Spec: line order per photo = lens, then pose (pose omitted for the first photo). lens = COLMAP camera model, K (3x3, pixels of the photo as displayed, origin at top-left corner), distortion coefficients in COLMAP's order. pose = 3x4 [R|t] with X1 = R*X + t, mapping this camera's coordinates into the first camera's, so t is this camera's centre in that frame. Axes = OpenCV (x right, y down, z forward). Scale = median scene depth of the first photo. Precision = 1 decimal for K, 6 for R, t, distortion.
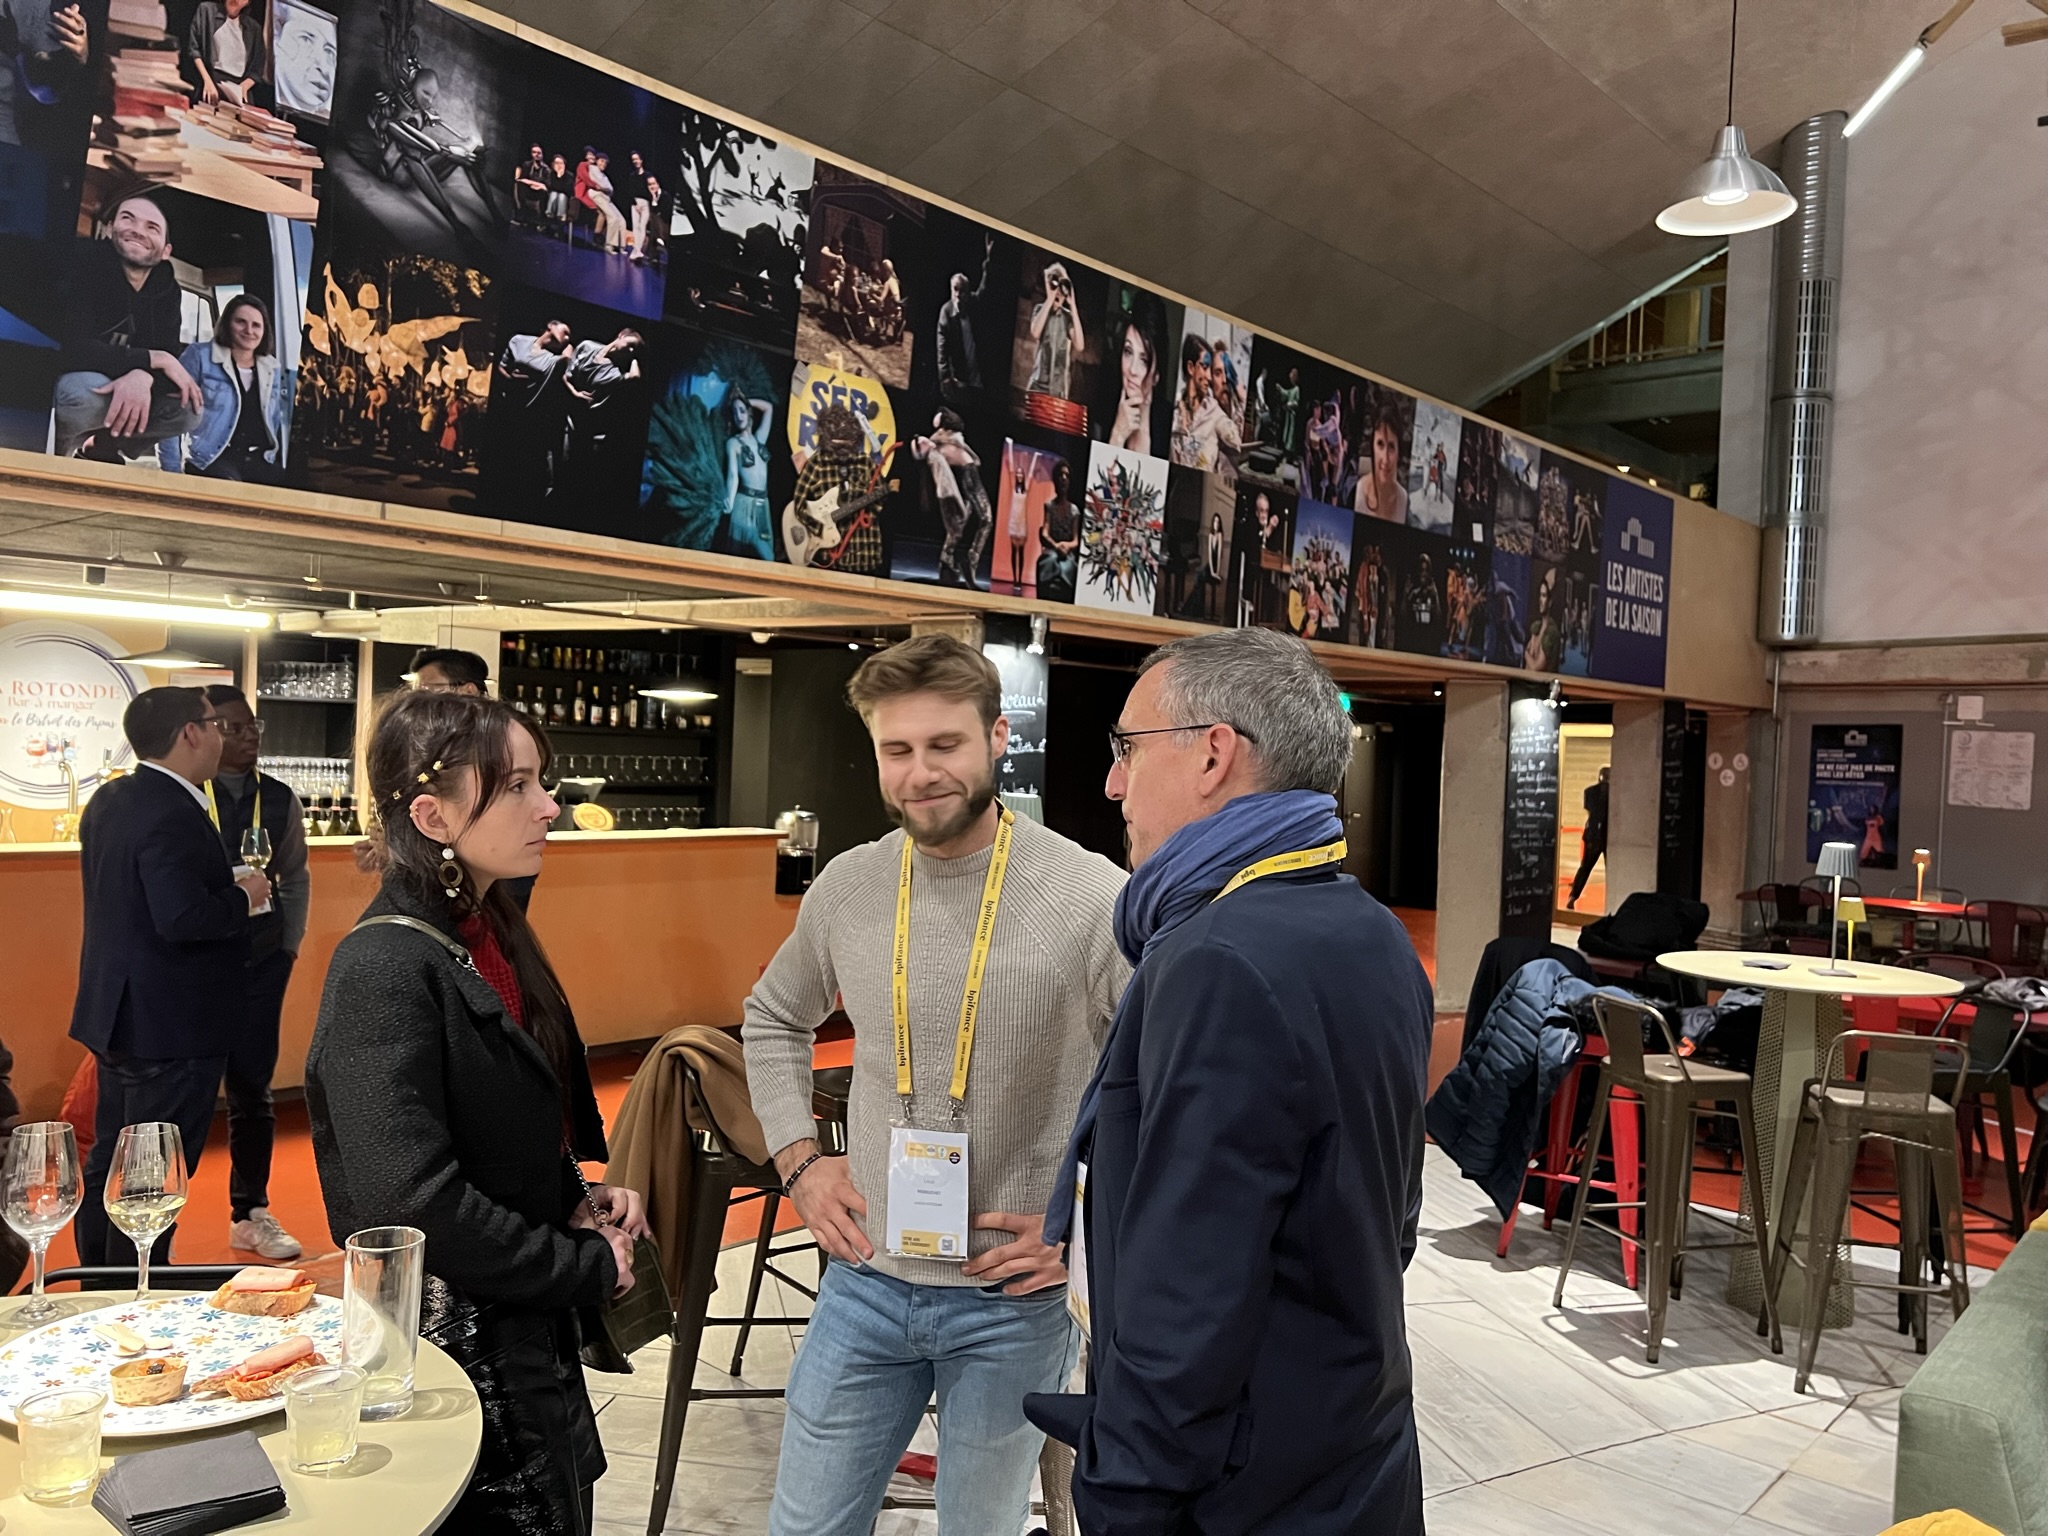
lens RADIAL K [[1538.7, 0, 1022.4], [0, 1538.7, 777.7], [0, 0, 1]] dist [0.053688, -0.056005]
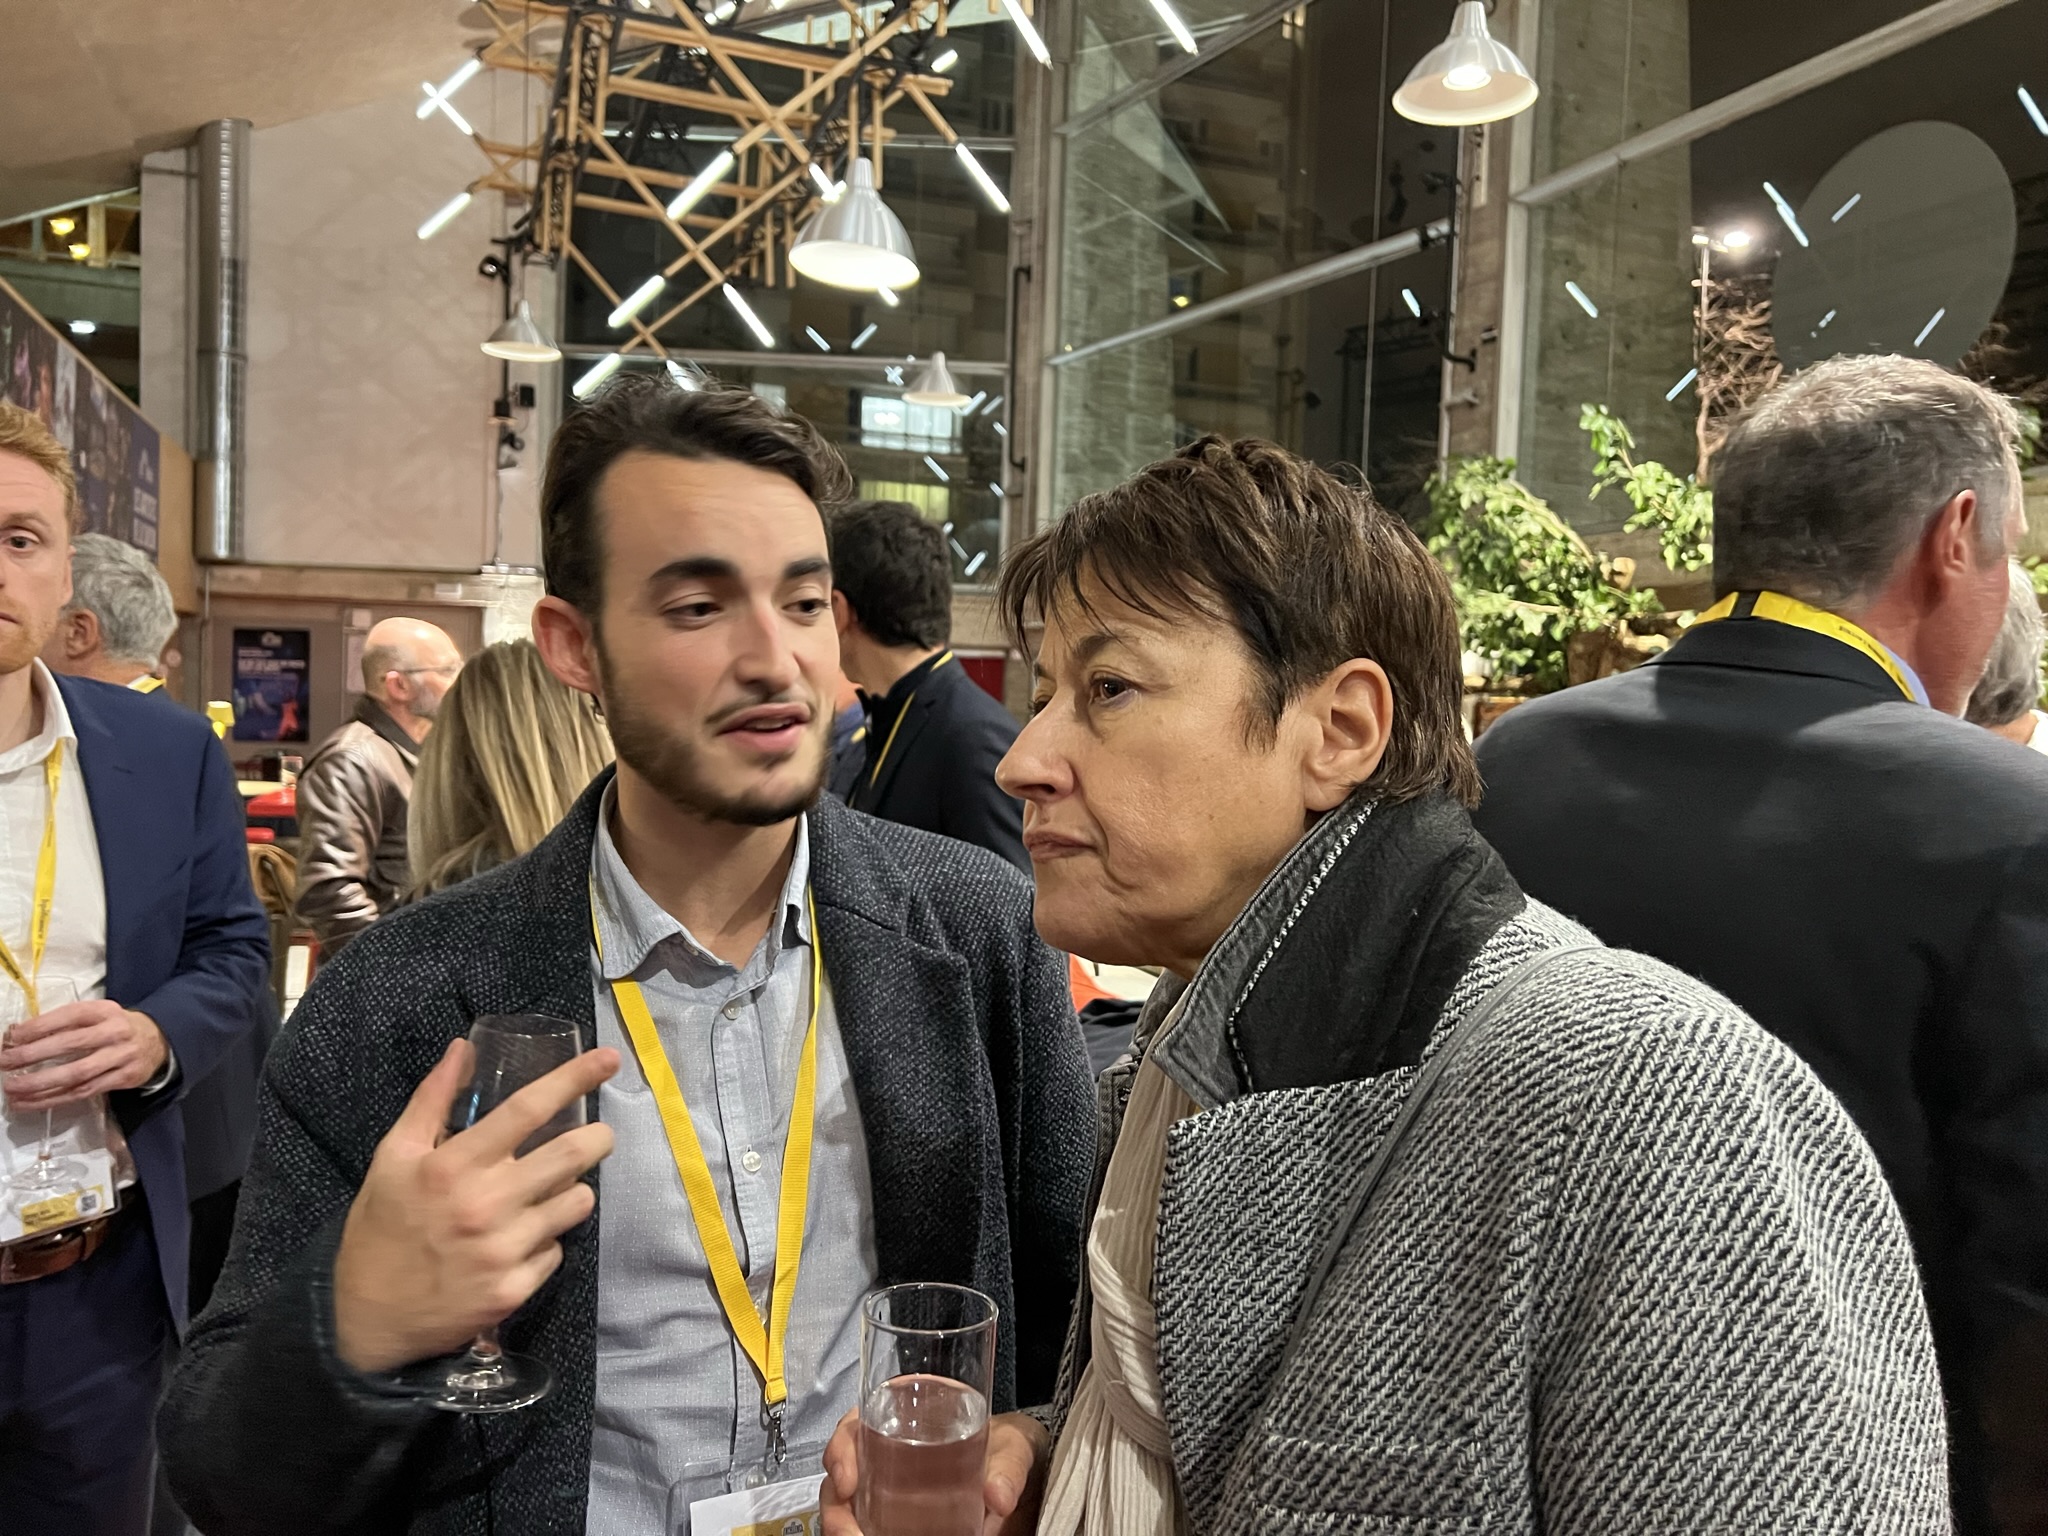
lens RADIAL K [[1538.7, 0, 1016.3], [0, 1538.7, 770.0], [0, 0, 1]] dist [0.053688, -0.056005]
pose [[0.456086, -0.061108, 0.887835, -0.819306], [-0.000161, 0.997634, 0.068748, -0.018724], [-0.889936, -0.031498, 0.454997, -0.270388]]
